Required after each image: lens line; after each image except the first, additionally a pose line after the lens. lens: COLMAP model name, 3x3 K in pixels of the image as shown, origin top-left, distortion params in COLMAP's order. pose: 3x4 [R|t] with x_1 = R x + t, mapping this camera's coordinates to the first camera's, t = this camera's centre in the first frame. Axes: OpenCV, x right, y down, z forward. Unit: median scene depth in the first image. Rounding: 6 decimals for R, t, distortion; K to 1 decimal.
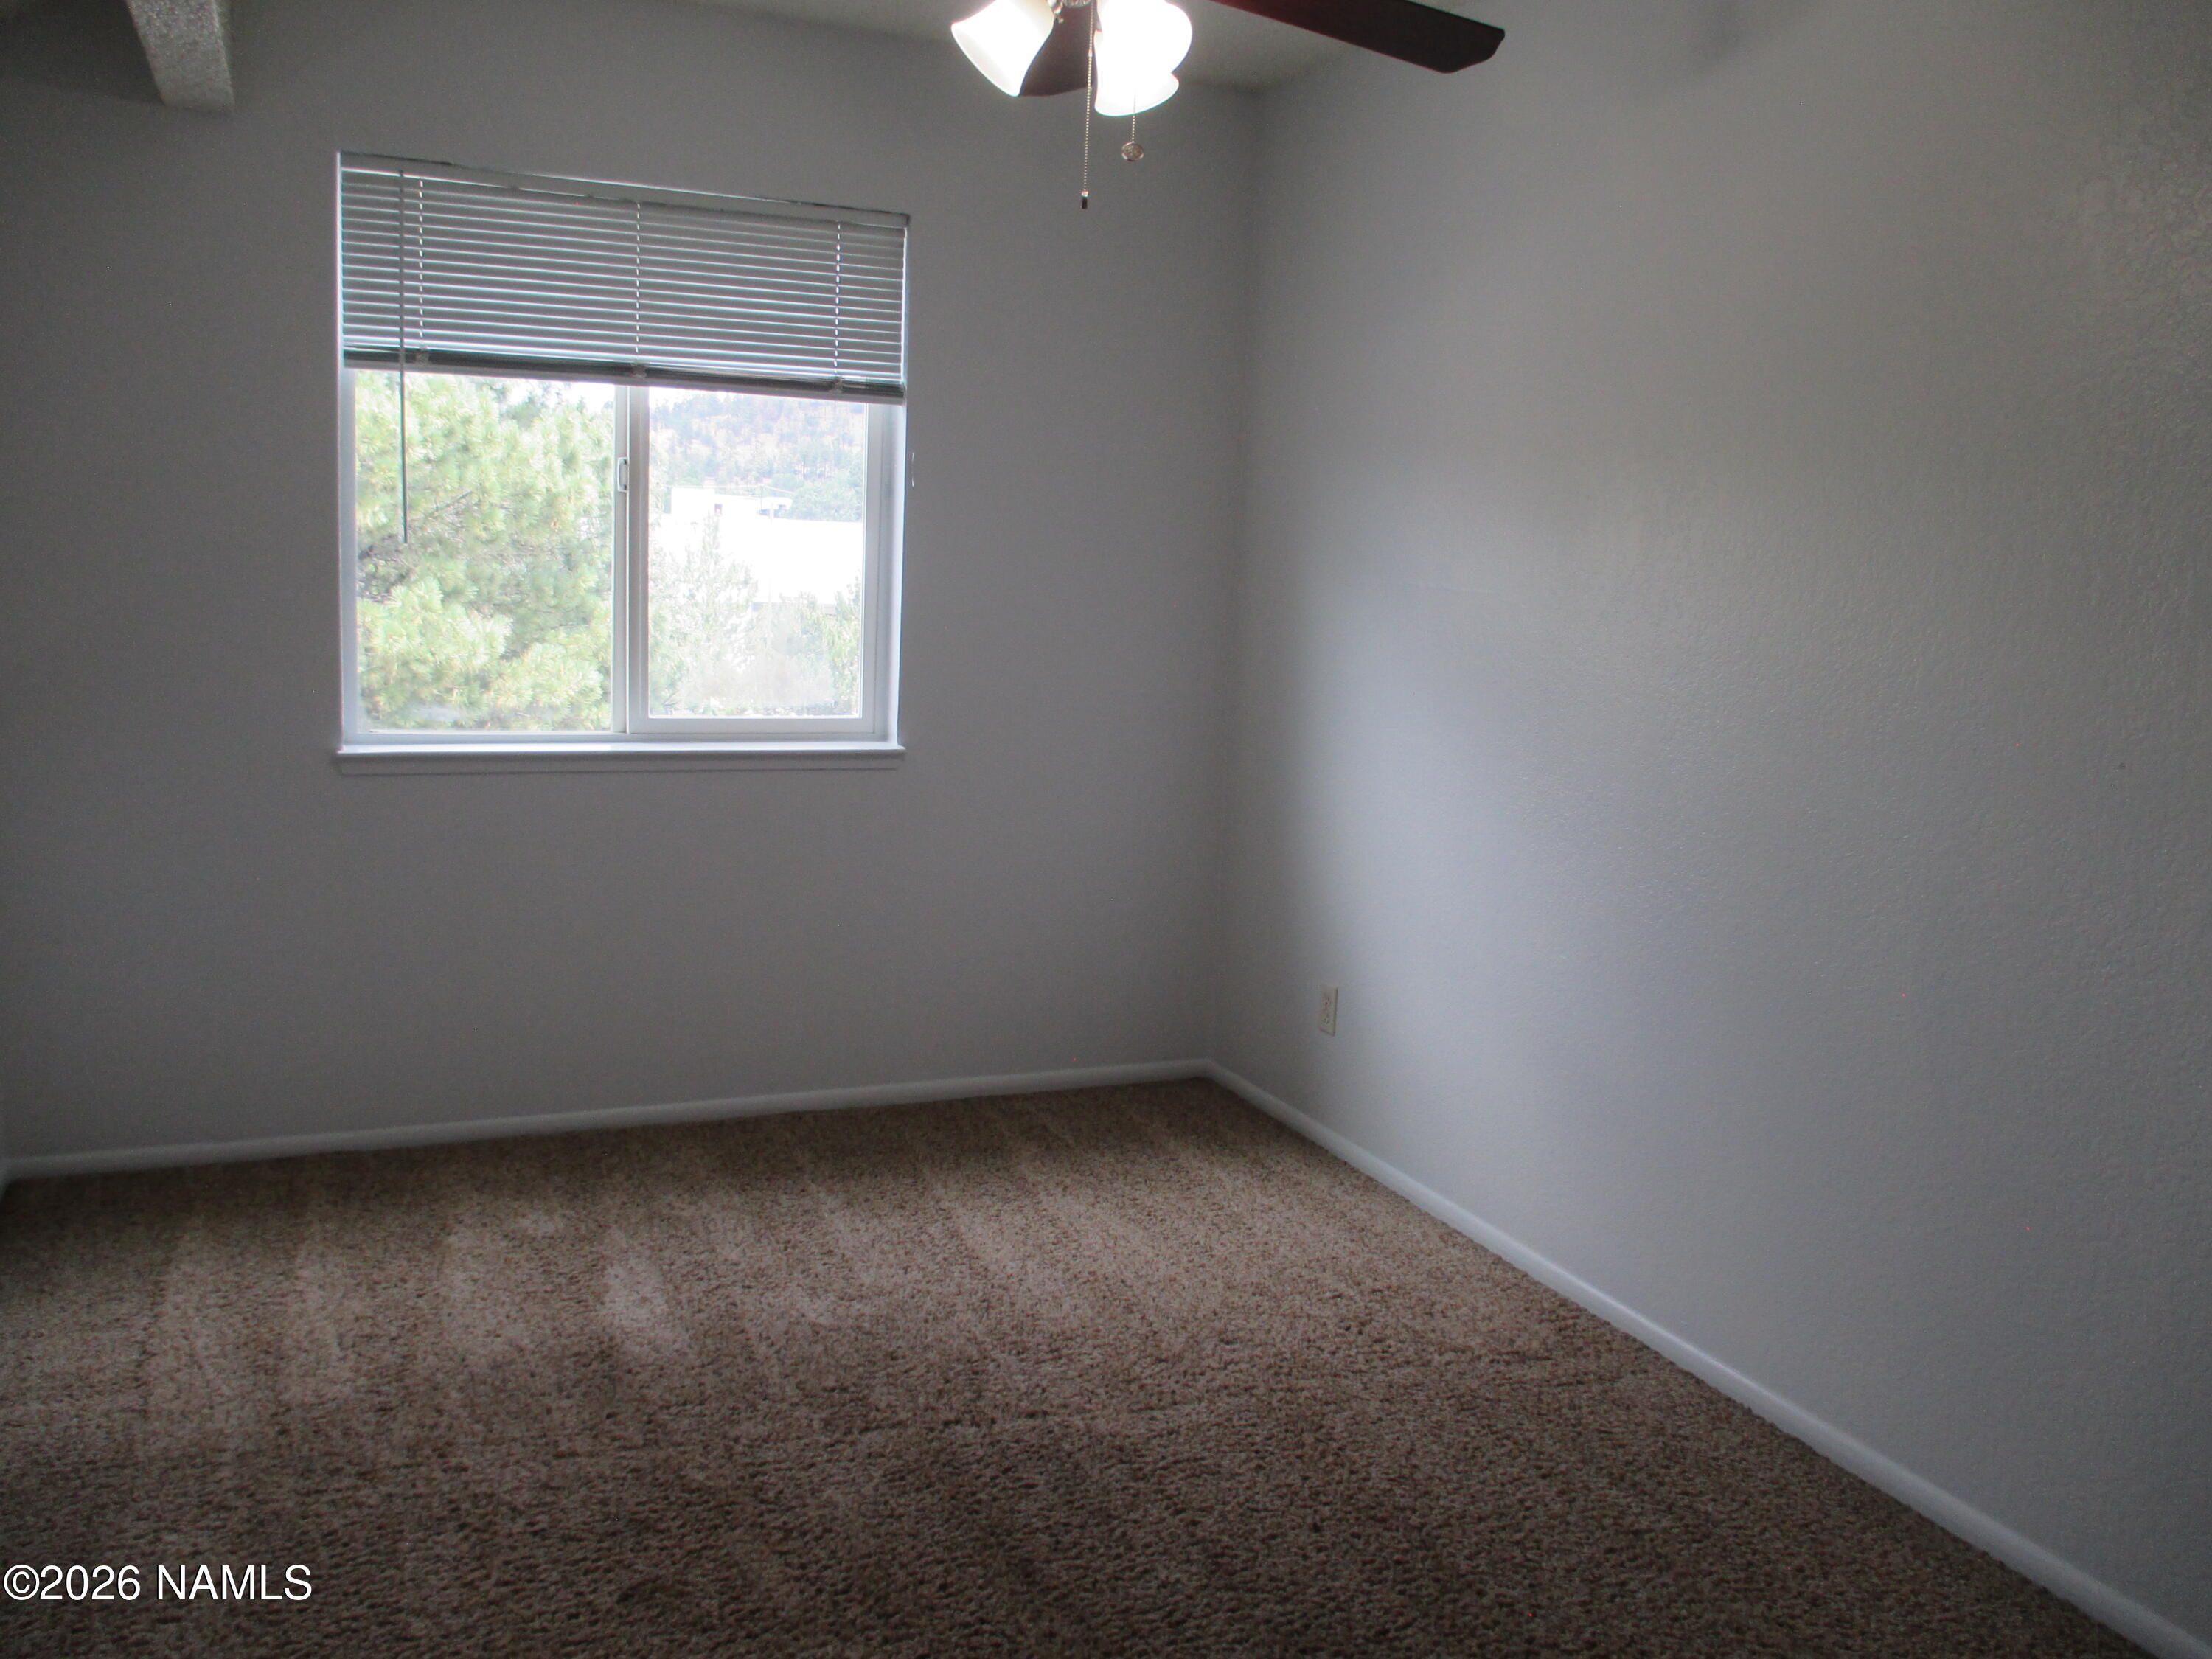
lens RADIAL K [[1818.7, 0, 1110.3], [0, 1818.7, 832.3], [0, 0, 1]] dist [-0.035864, 0.002739]
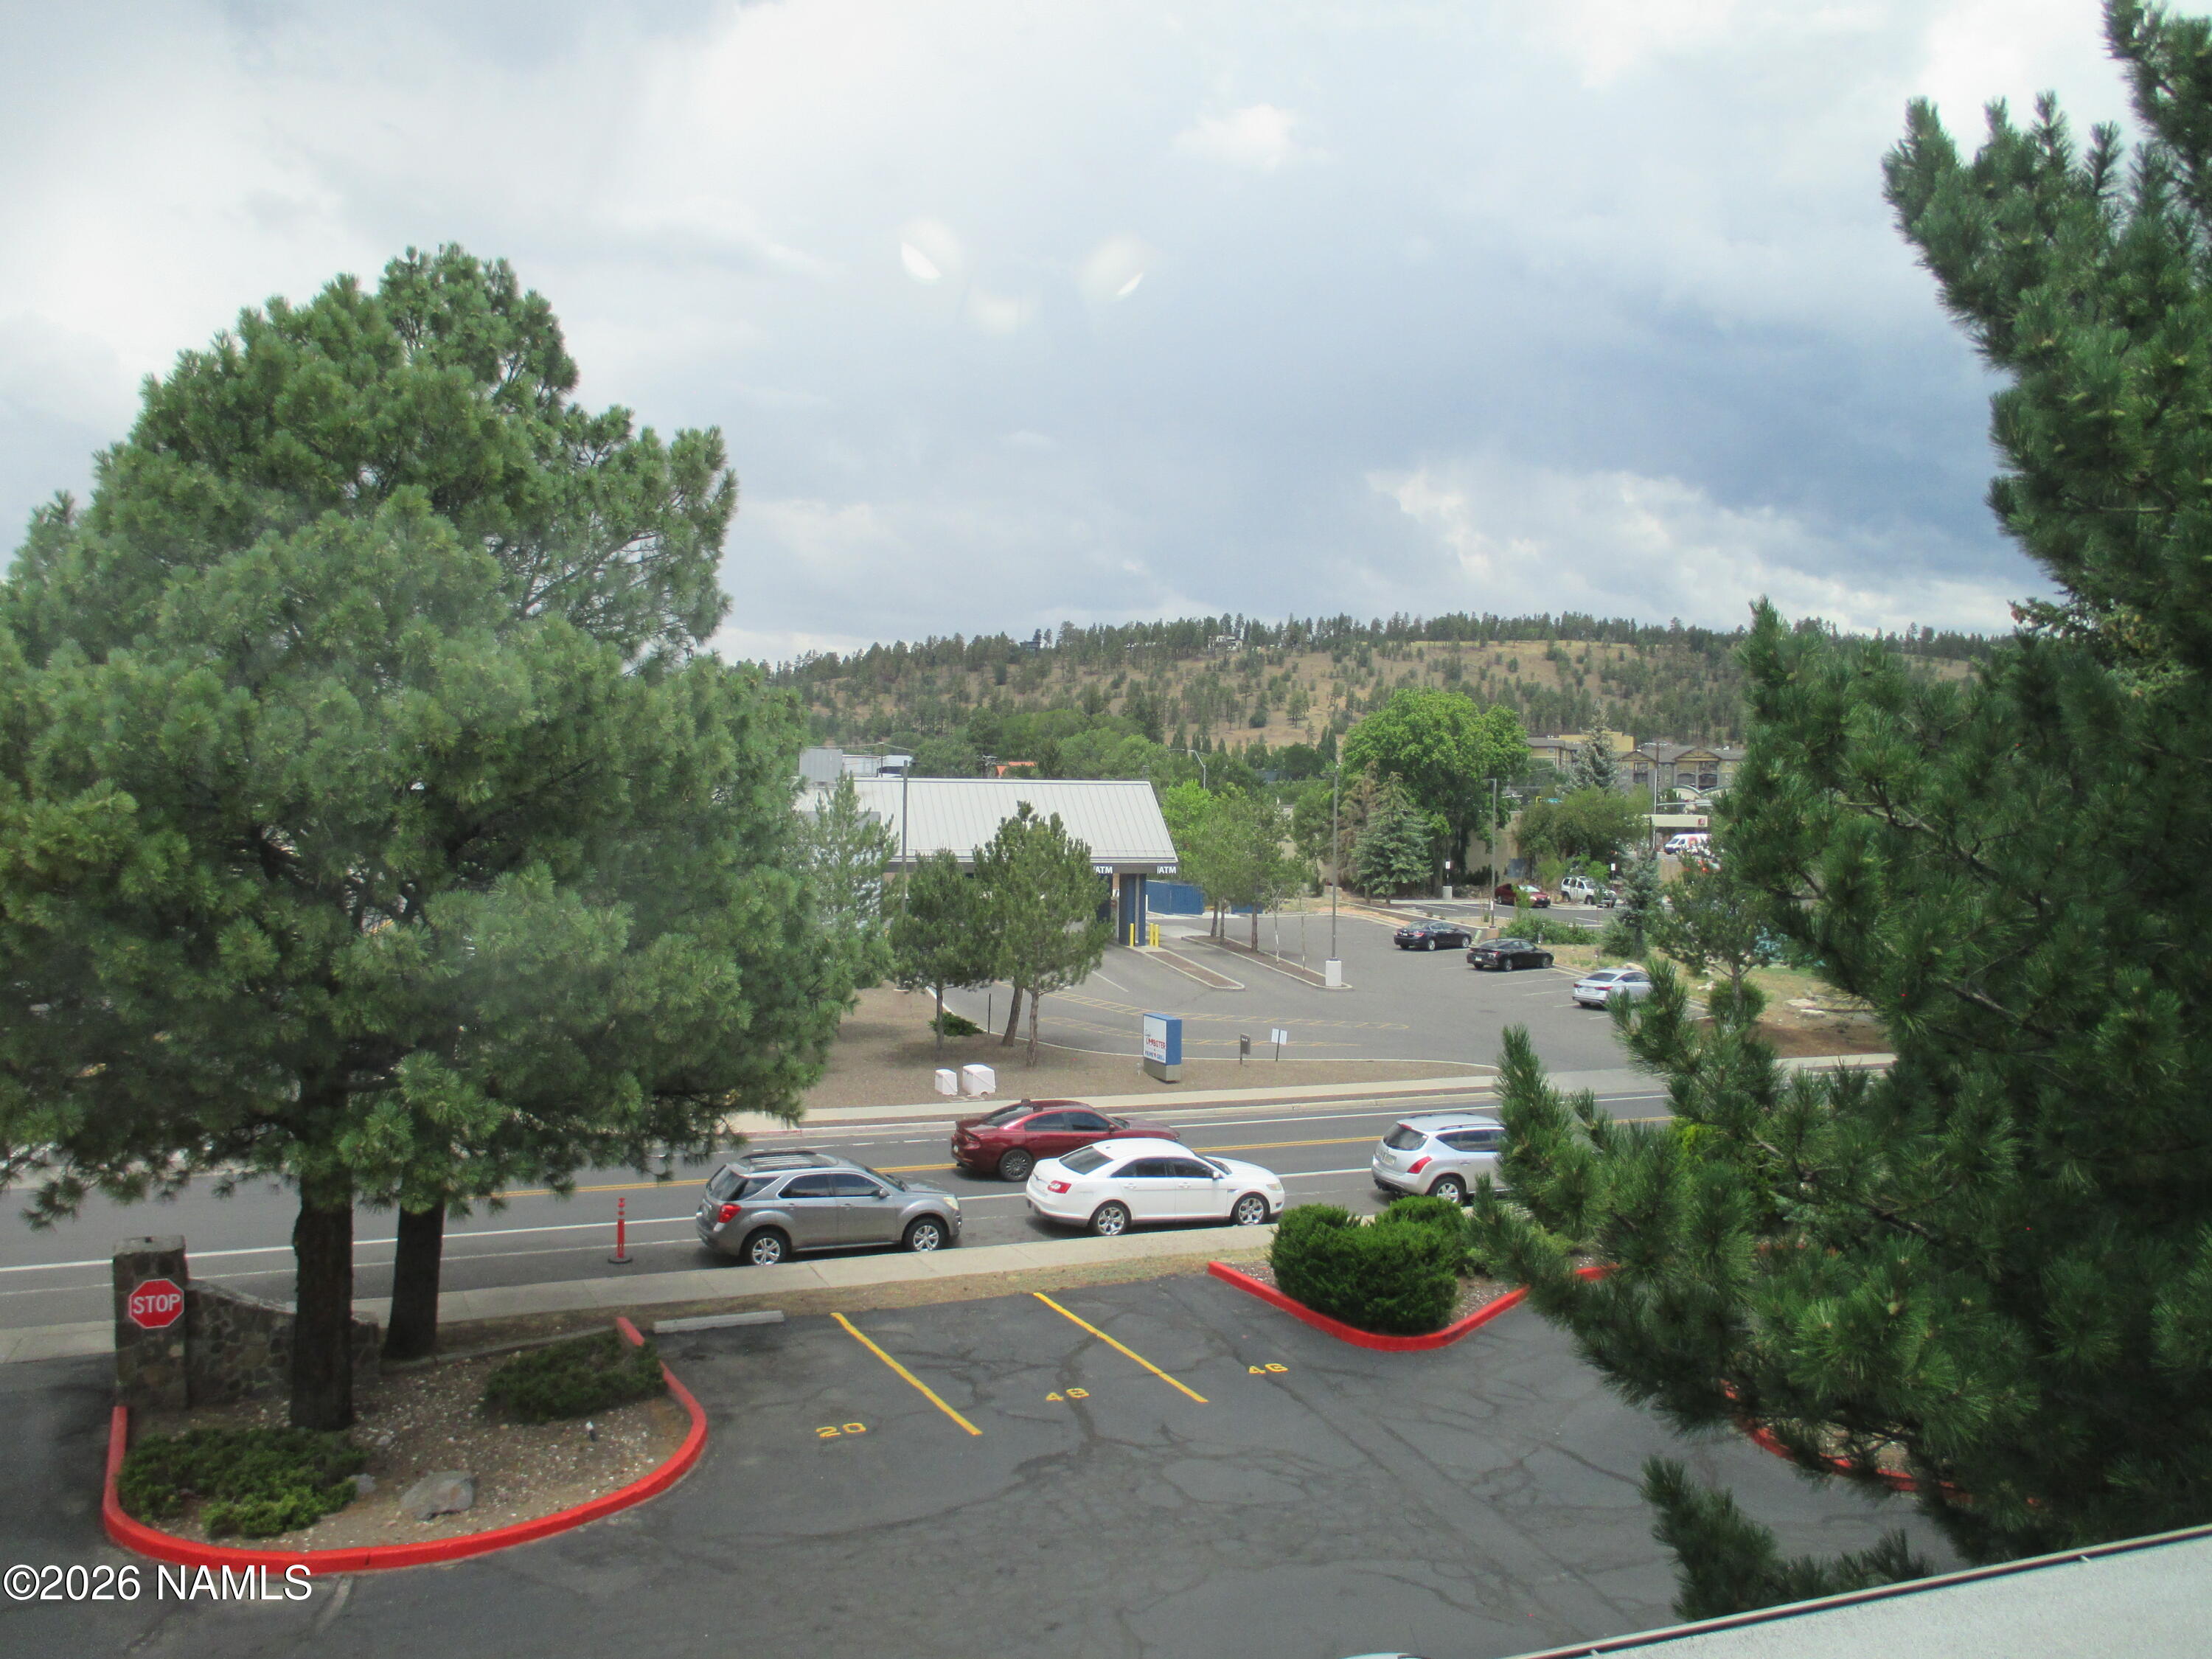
lens RADIAL K [[1818.7, 0, 1103.6], [0, 1818.7, 823.3], [0, 0, 1]] dist [-0.035864, 0.002739]
pose [[0.997394, -0.031440, -0.064936, -0.053433], [0.022071, 0.989868, -0.140262, -0.030404], [0.068688, 0.138464, 0.987983, 0.162648]]
